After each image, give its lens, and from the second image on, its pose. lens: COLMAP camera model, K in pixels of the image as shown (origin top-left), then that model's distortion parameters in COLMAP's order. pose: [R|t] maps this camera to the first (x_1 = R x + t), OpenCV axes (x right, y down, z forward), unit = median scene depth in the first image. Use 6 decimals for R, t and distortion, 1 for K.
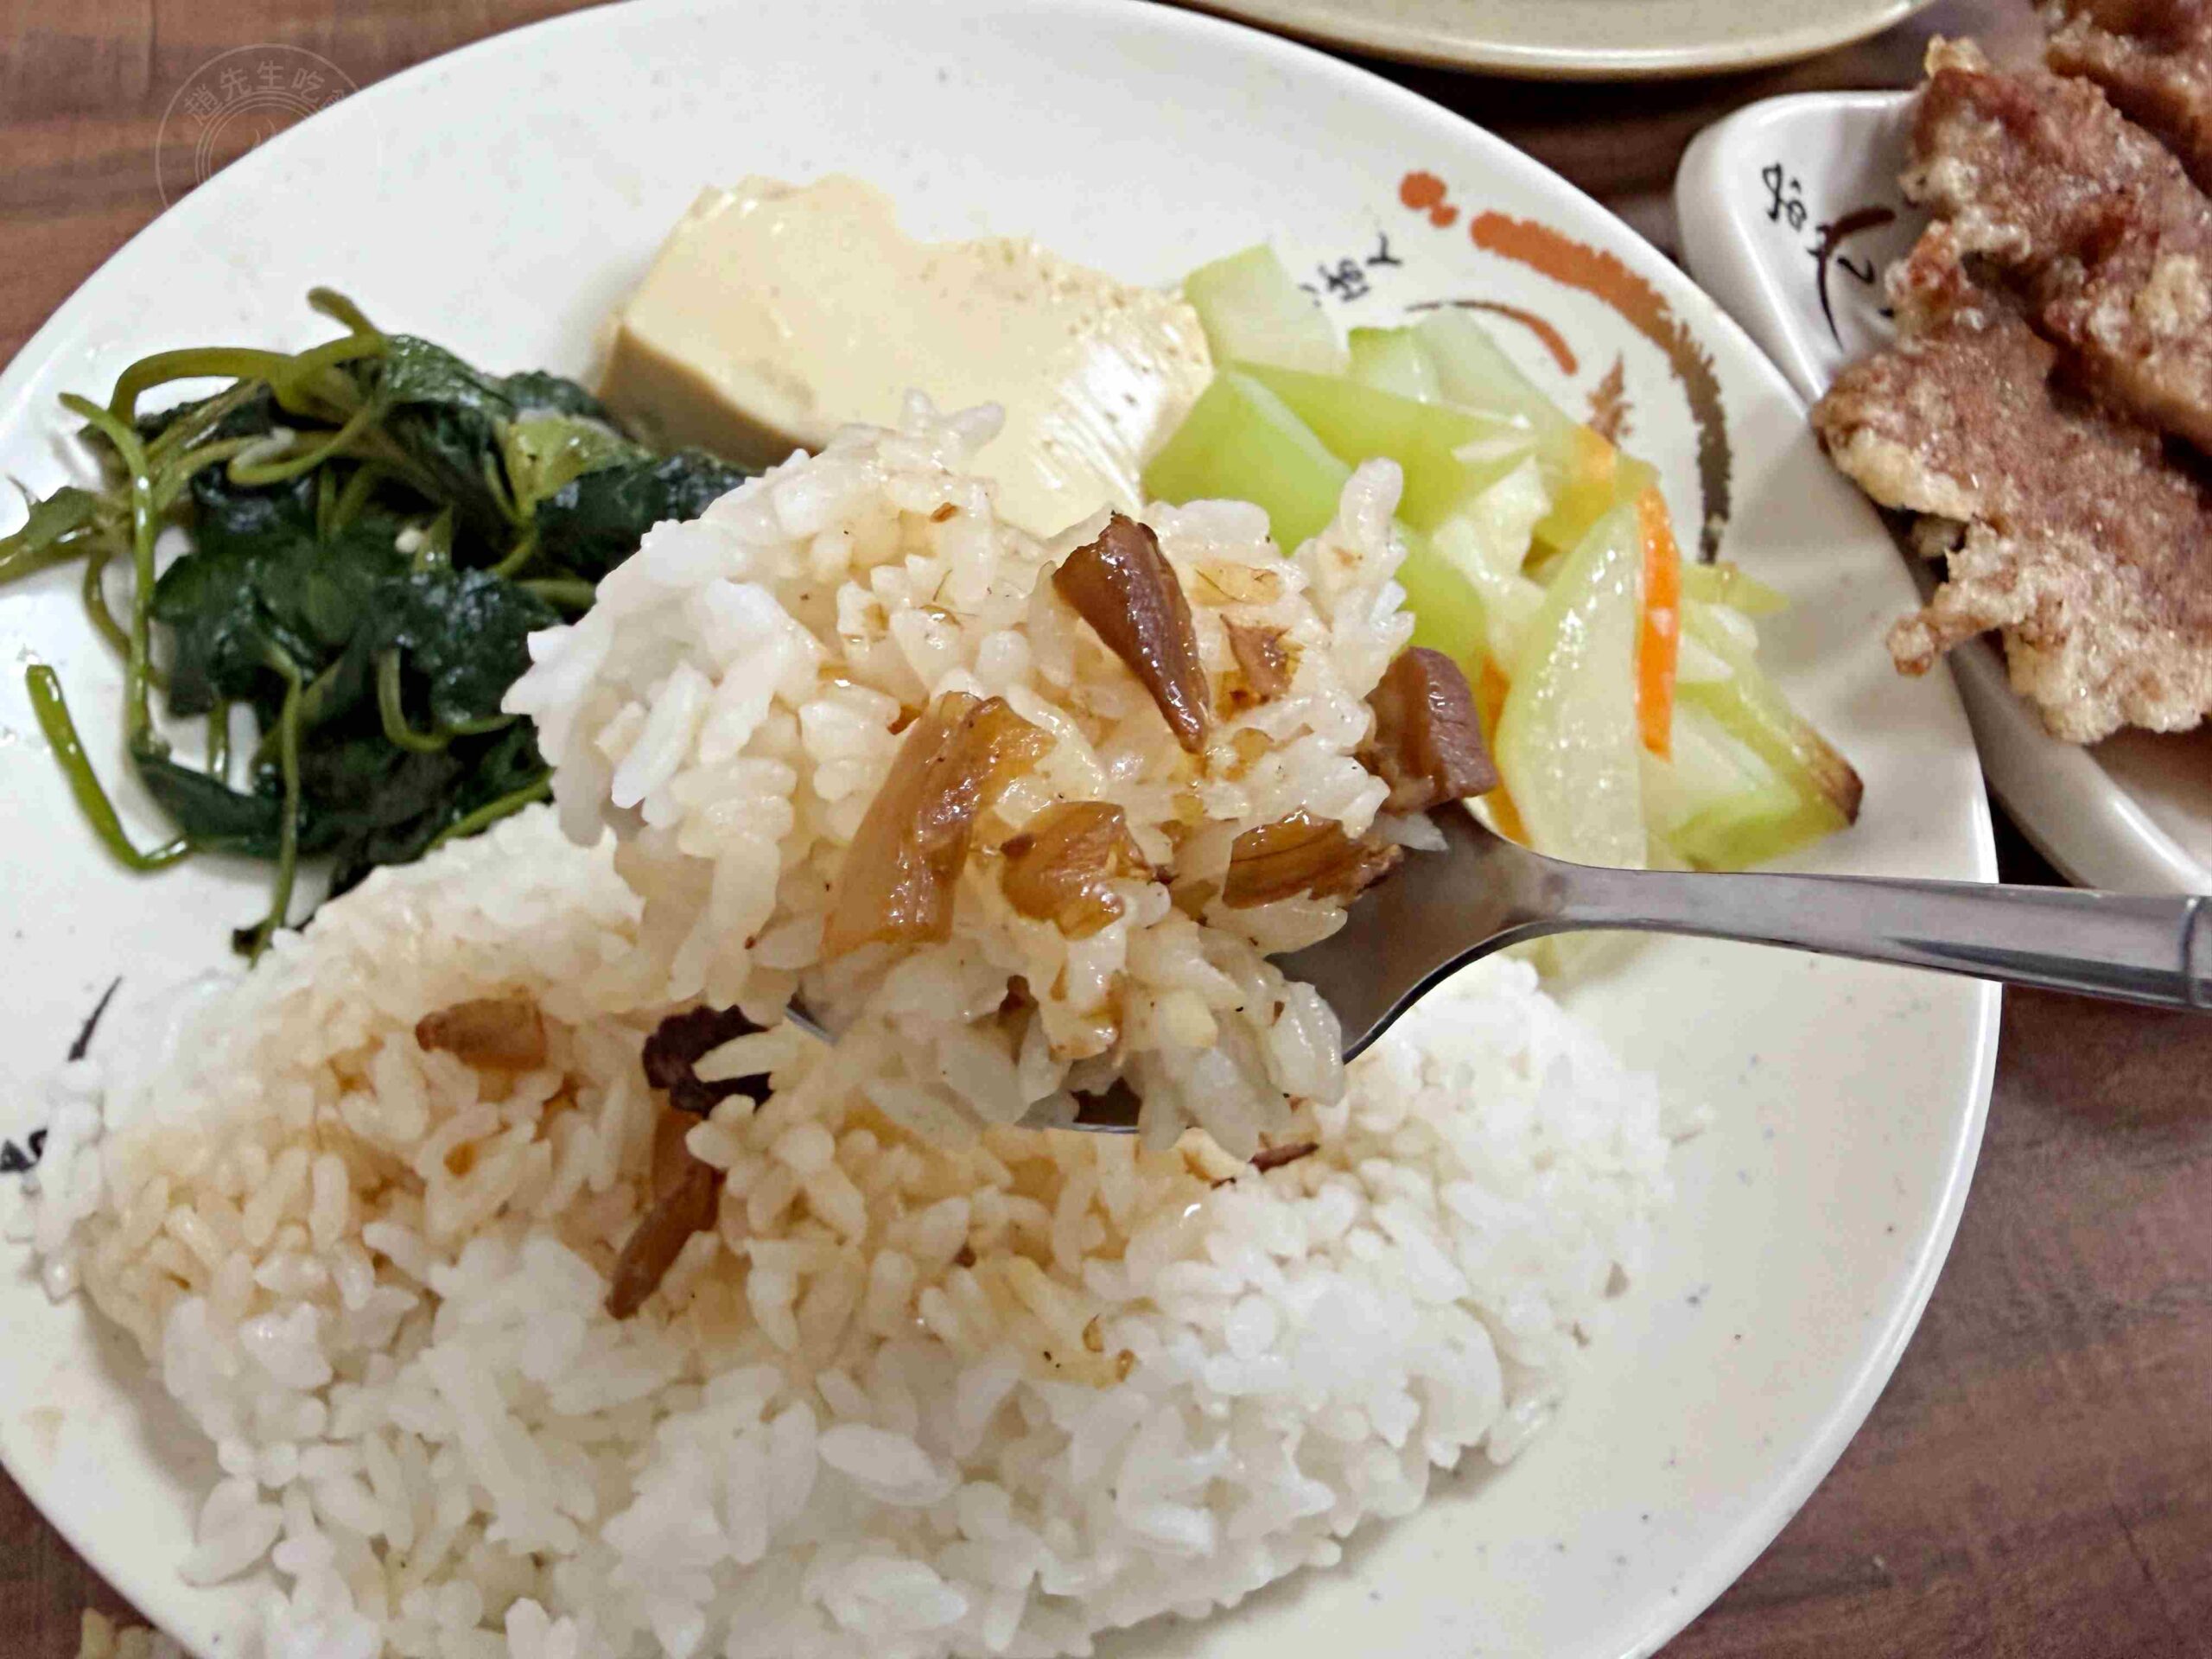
lens RADIAL K [[1695.6, 0, 951.3], [0, 1695.6, 846.6], [0, 0, 1]] dist [0.029196, -0.040382]
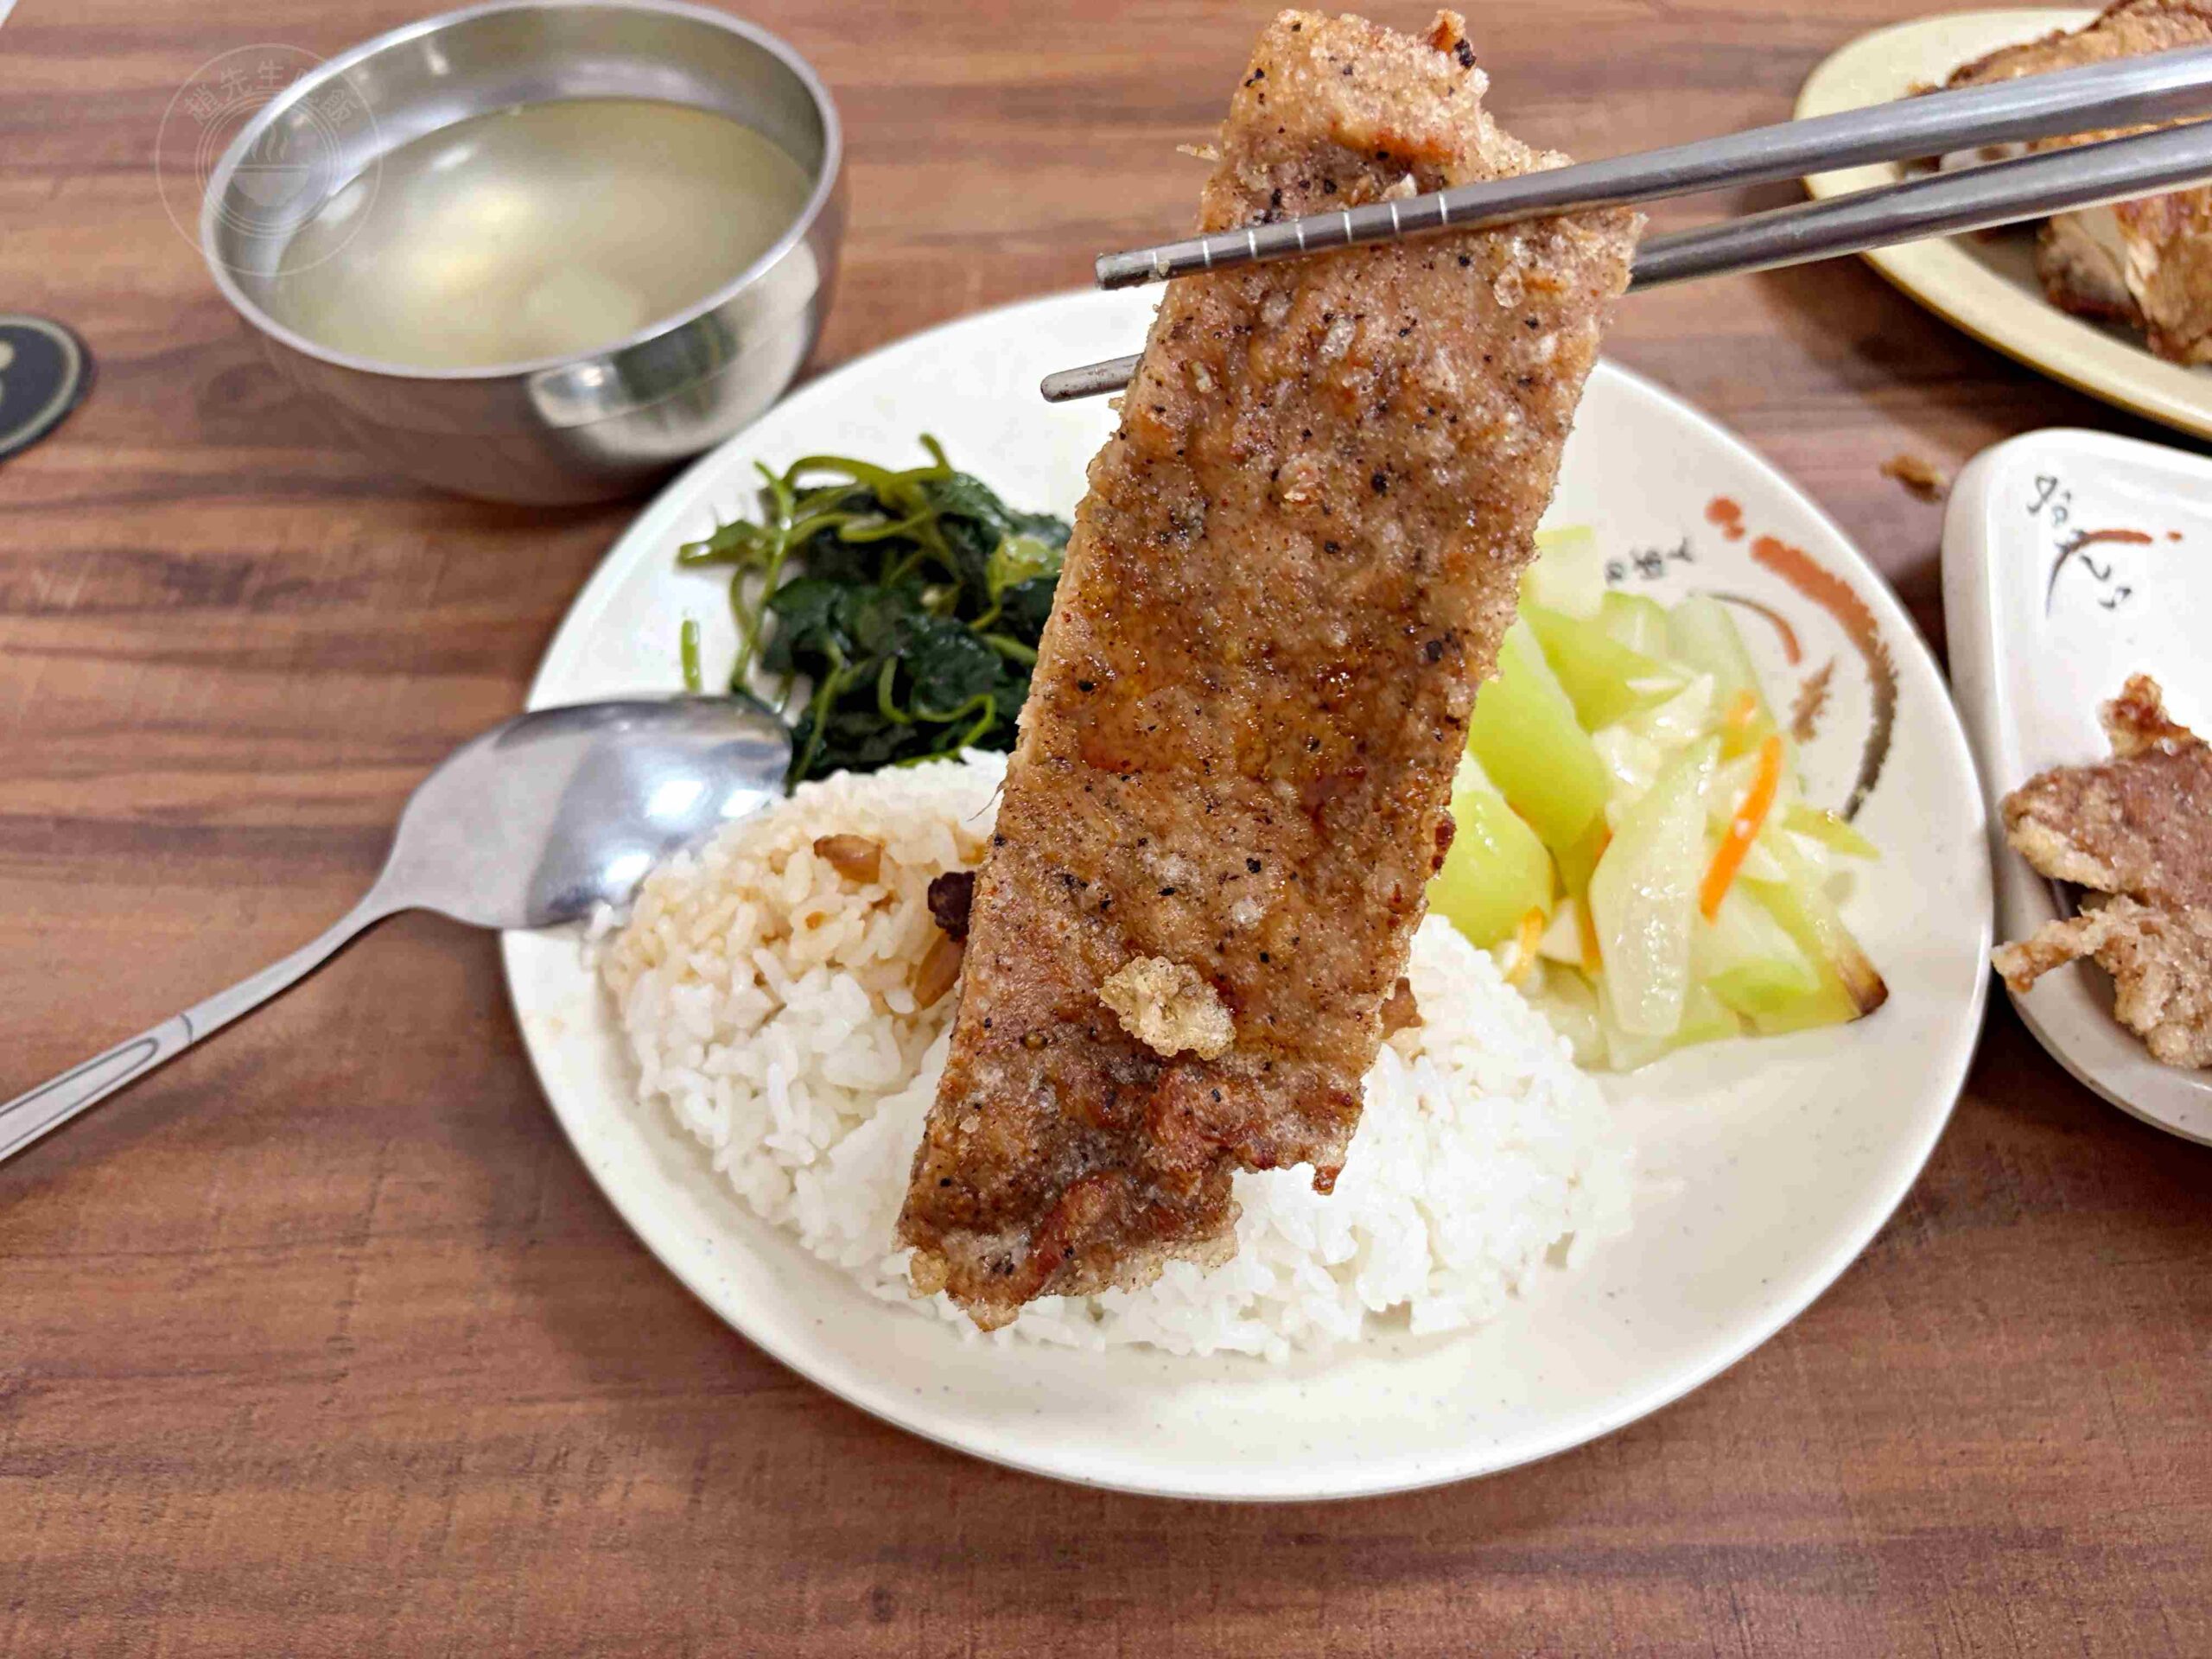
lens RADIAL K [[1695.6, 0, 1120.7], [0, 1695.6, 858.4], [0, 0, 1]] dist [0.029196, -0.040382]
pose [[0.936687, 0.237072, -0.257709, 0.296173], [-0.266772, 0.959858, -0.086635, 0.134513], [0.226825, 0.149900, 0.962331, -0.403612]]
